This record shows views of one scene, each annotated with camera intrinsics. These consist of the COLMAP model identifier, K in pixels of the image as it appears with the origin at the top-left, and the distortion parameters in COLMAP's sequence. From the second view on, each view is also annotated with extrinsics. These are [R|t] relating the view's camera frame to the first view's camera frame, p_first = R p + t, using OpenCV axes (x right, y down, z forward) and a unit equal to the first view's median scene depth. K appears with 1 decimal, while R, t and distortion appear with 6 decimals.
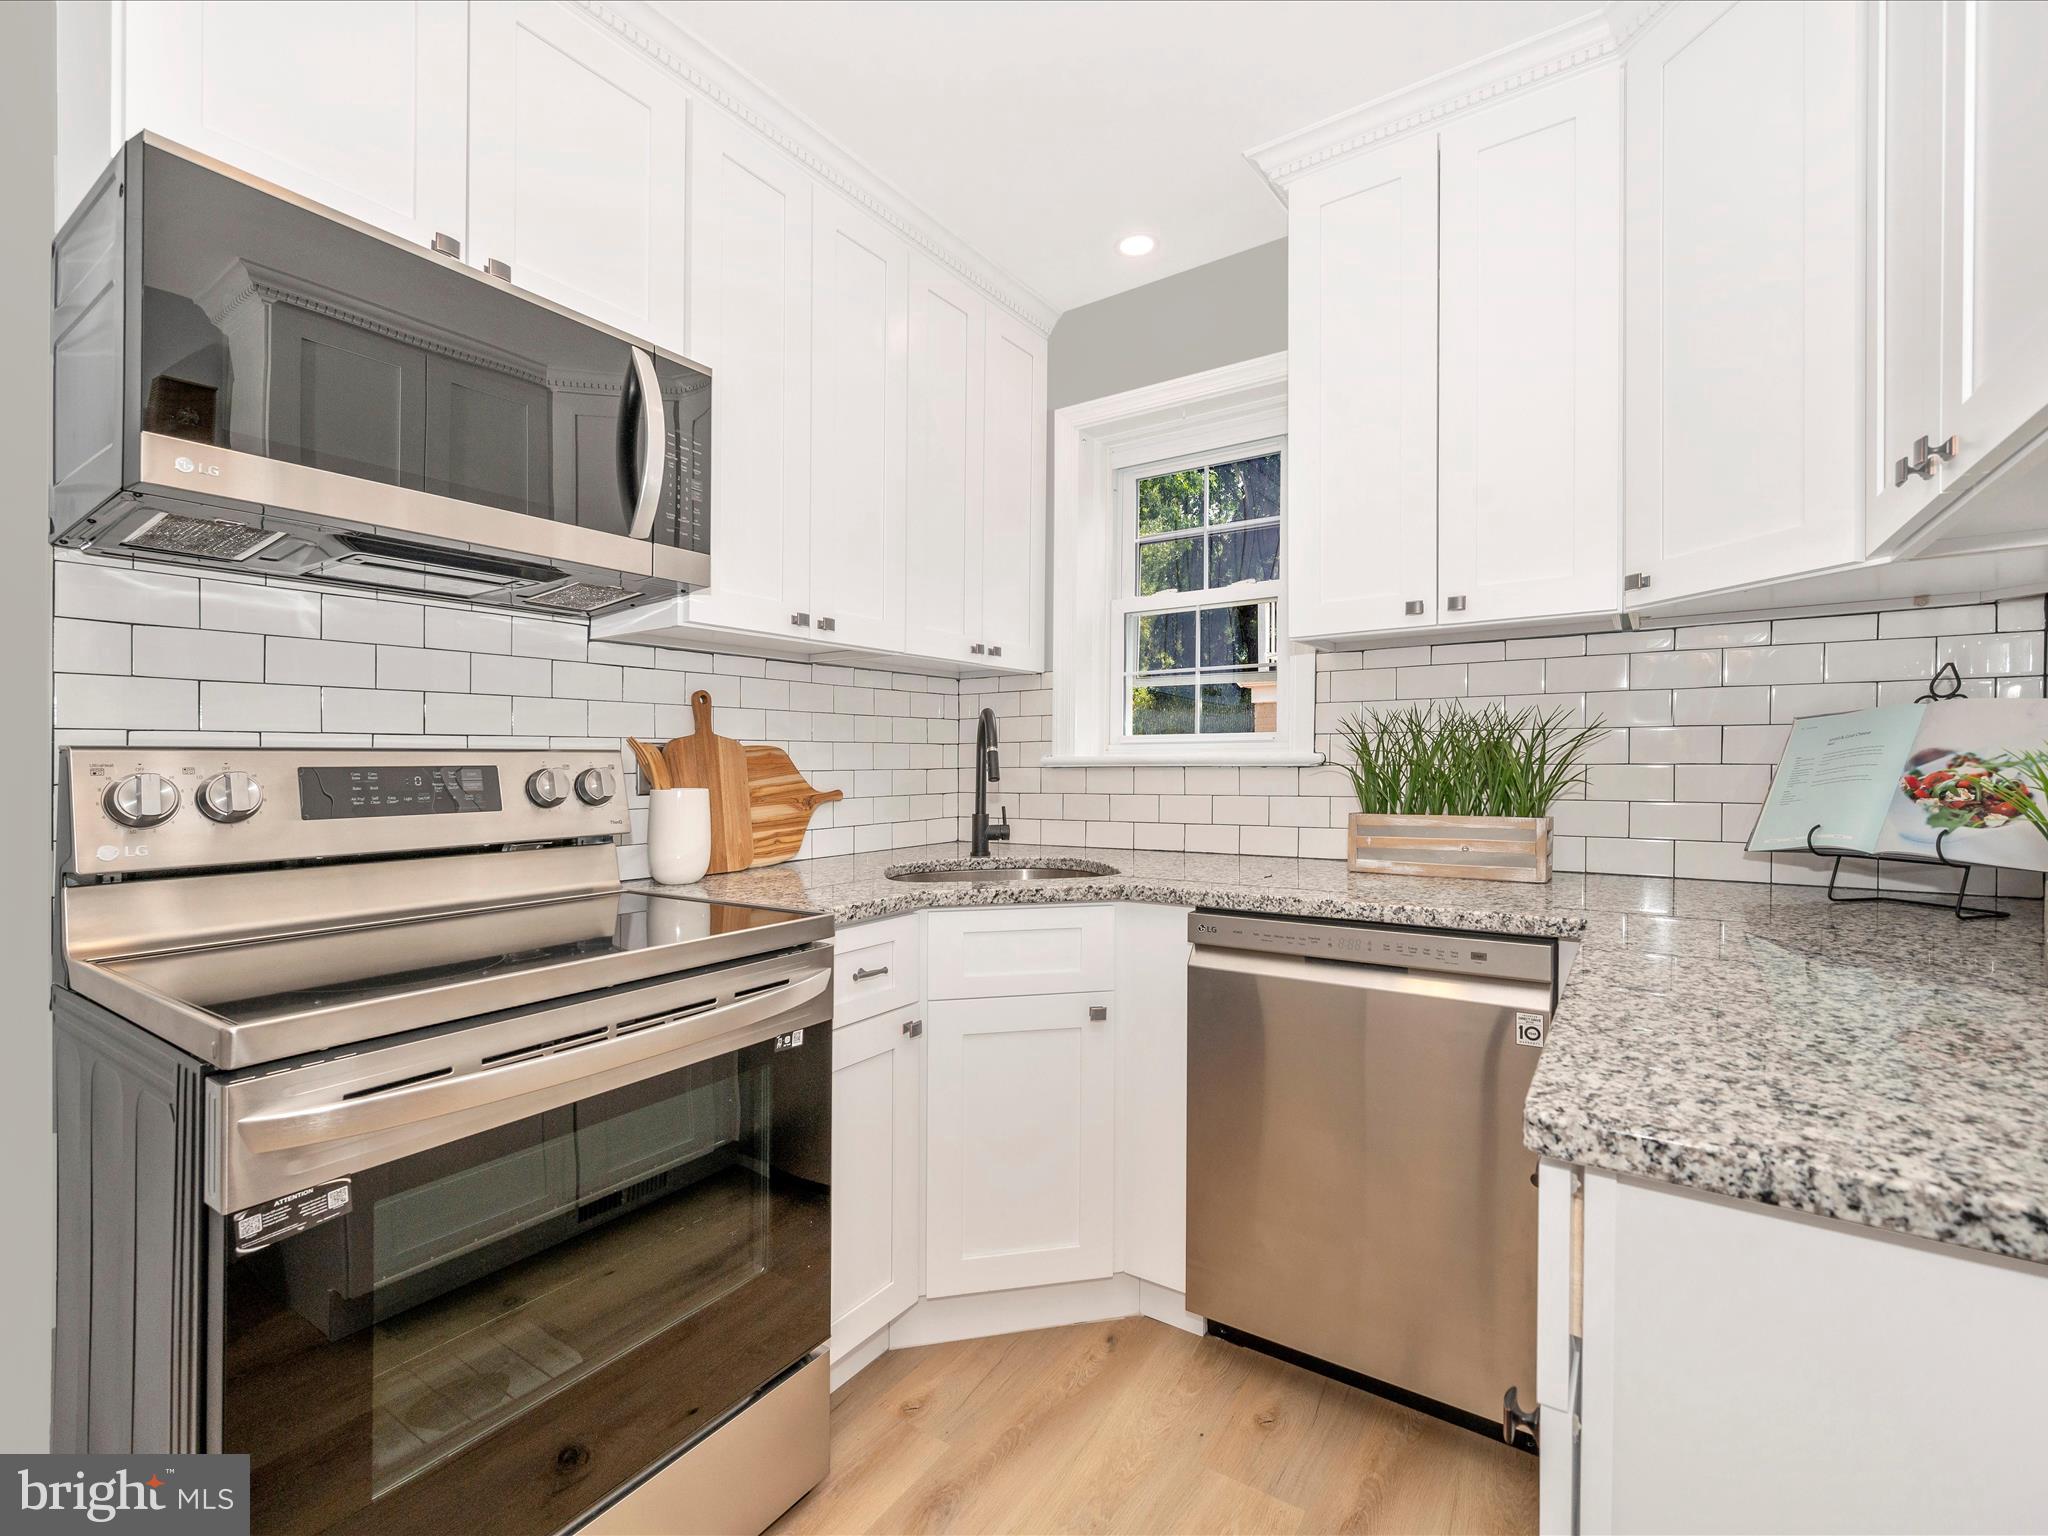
lens RADIAL K [[926.4, 0, 1020.5], [0, 926.4, 758.0], [0, 0, 1]] dist [0.001588, 0.000179]
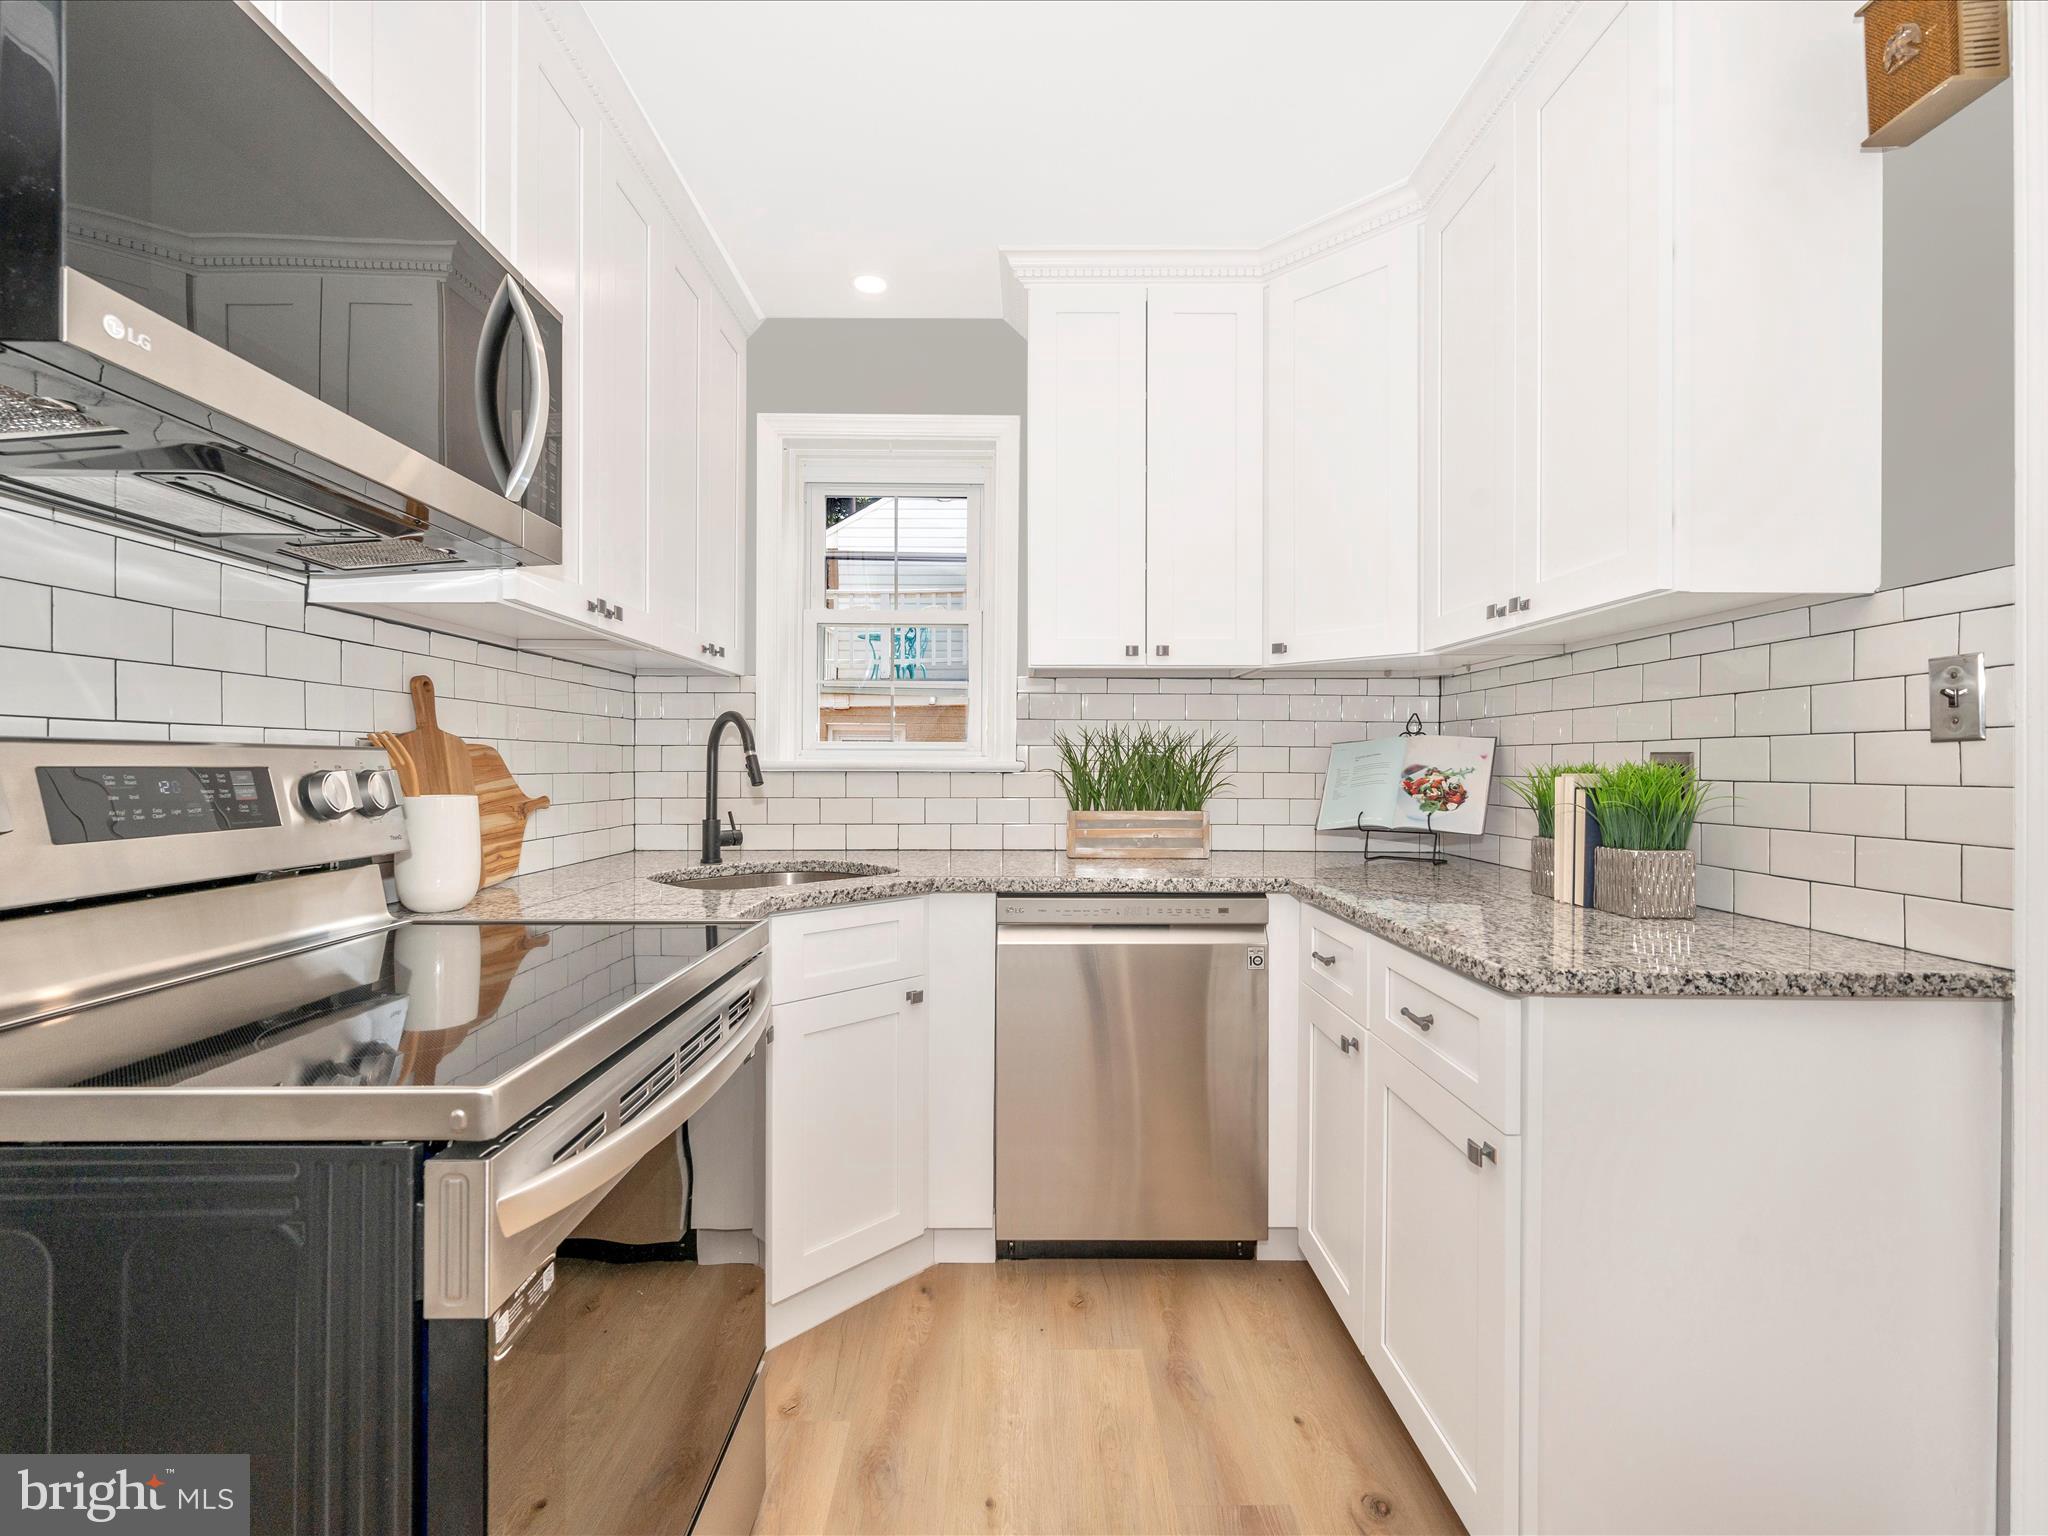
lens RADIAL K [[919.0, 0, 1032.3], [0, 919.0, 761.0], [0, 0, 1]] dist [-0.000077, 0.000207]
pose [[0.819209, 0.012957, 0.573349, -0.469038], [-0.011961, 0.999913, -0.005507, 0.000737], [-0.573371, -0.002346, 0.819293, 0.032683]]
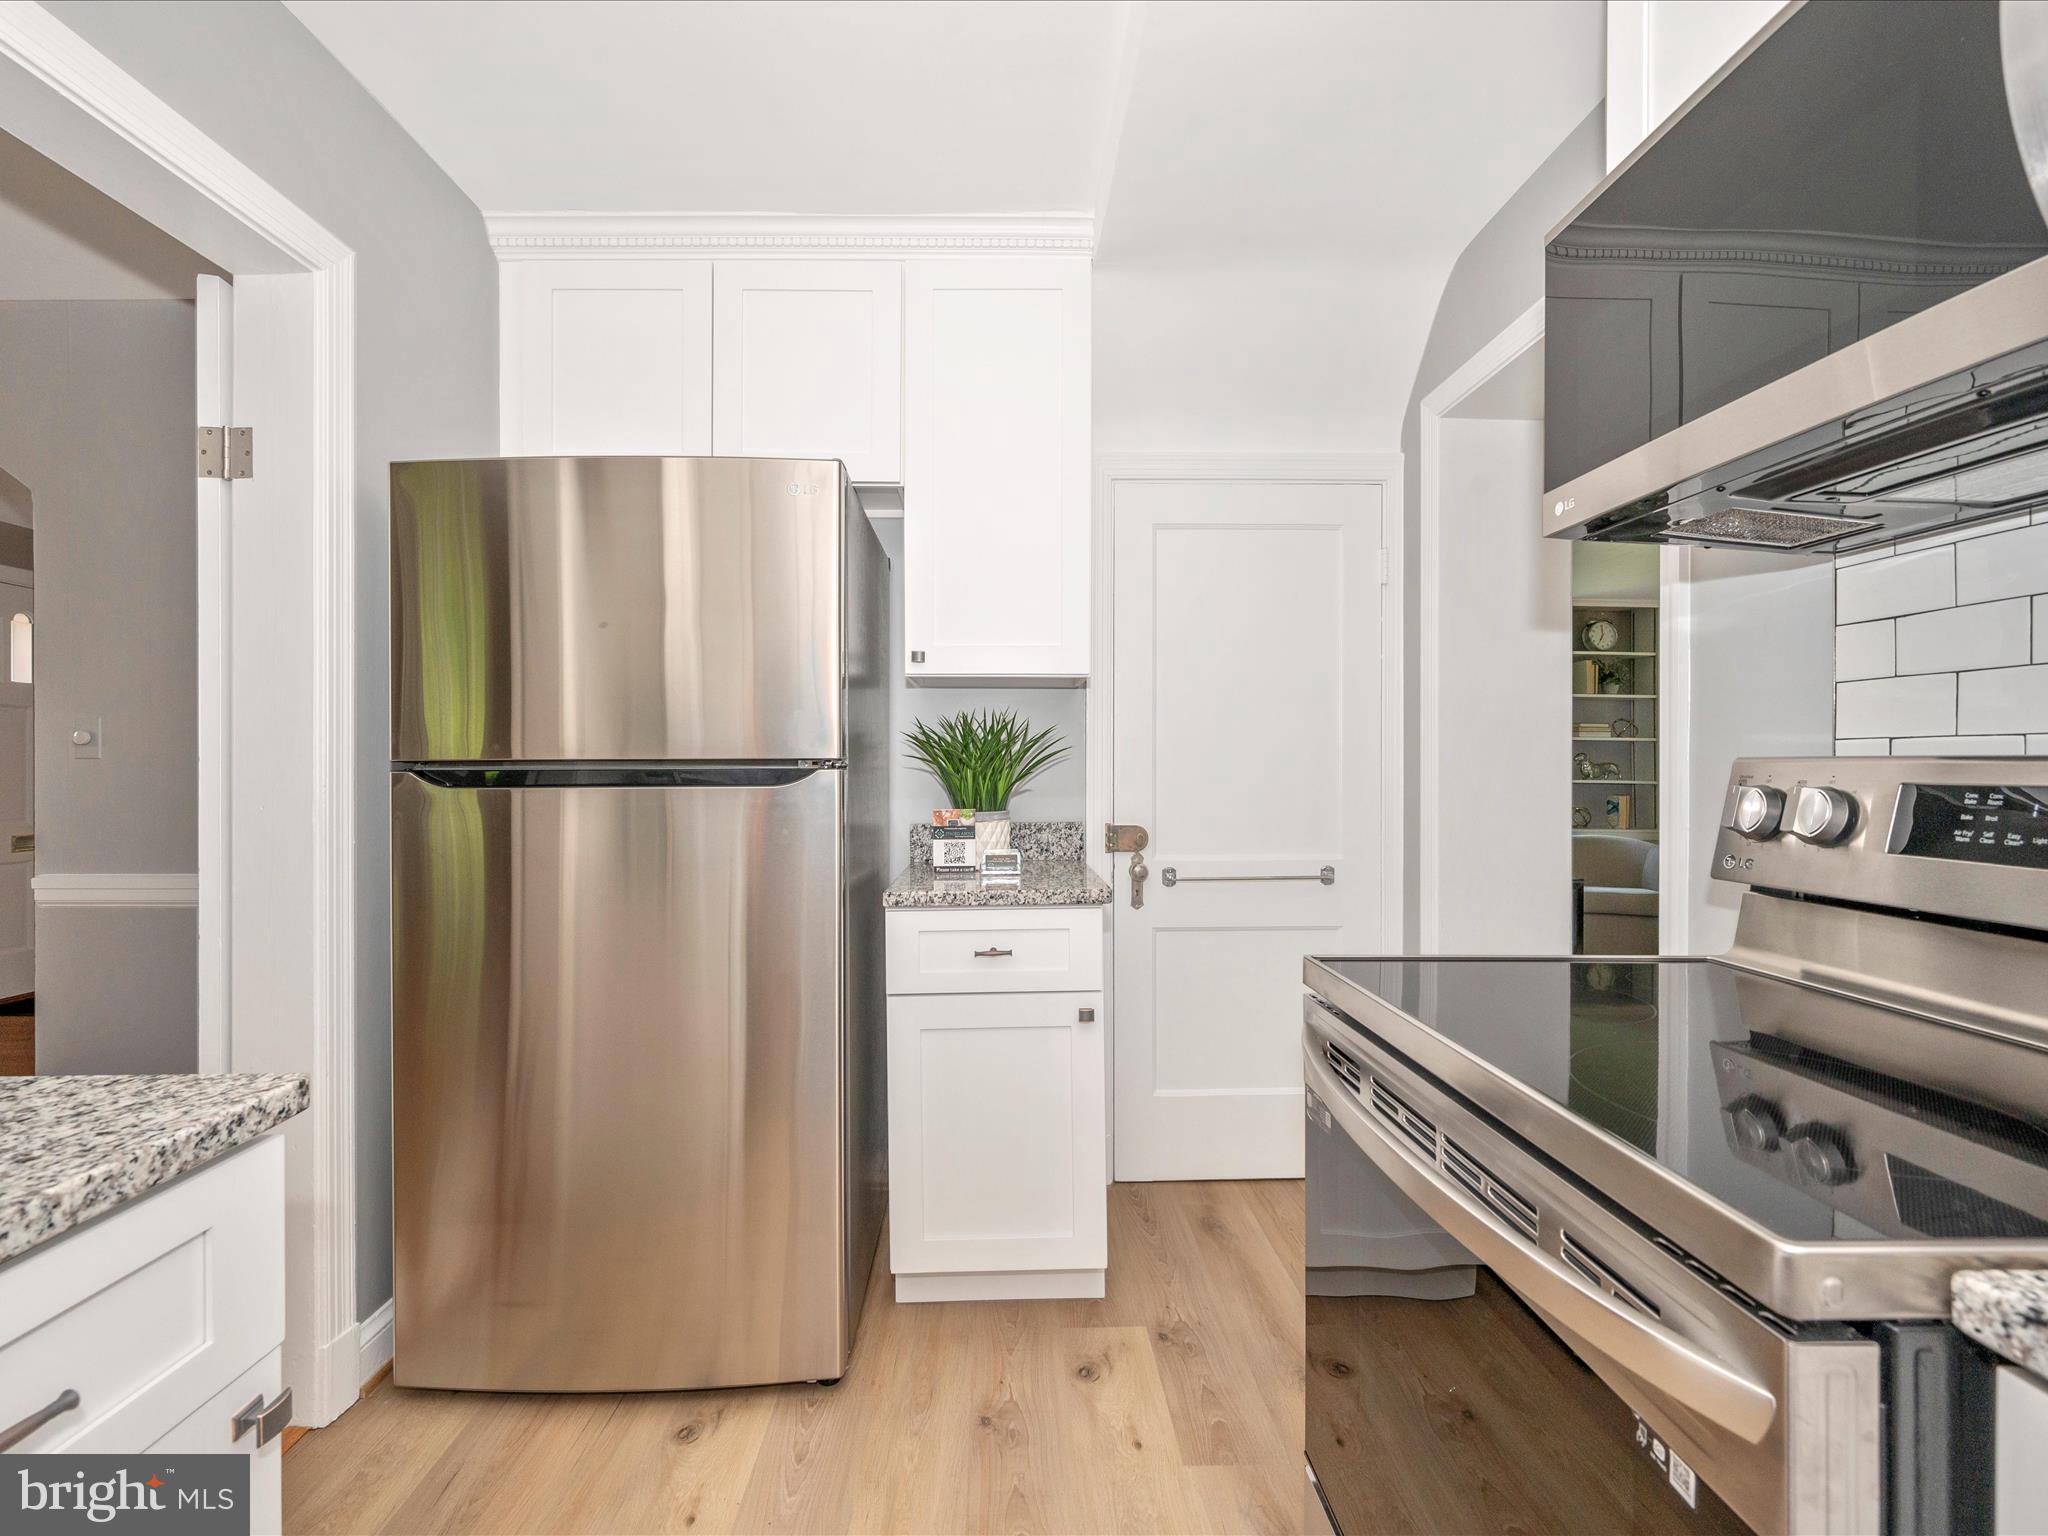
lens RADIAL K [[919.0, 0, 1032.3], [0, 919.0, 761.0], [0, 0, 1]] dist [-0.000077, 0.000207]
pose [[-0.814771, 0.005426, -0.579758, 0.181747], [0.008061, 0.999966, -0.001970, -0.009812], [0.579727, -0.006279, -0.814787, 0.985710]]
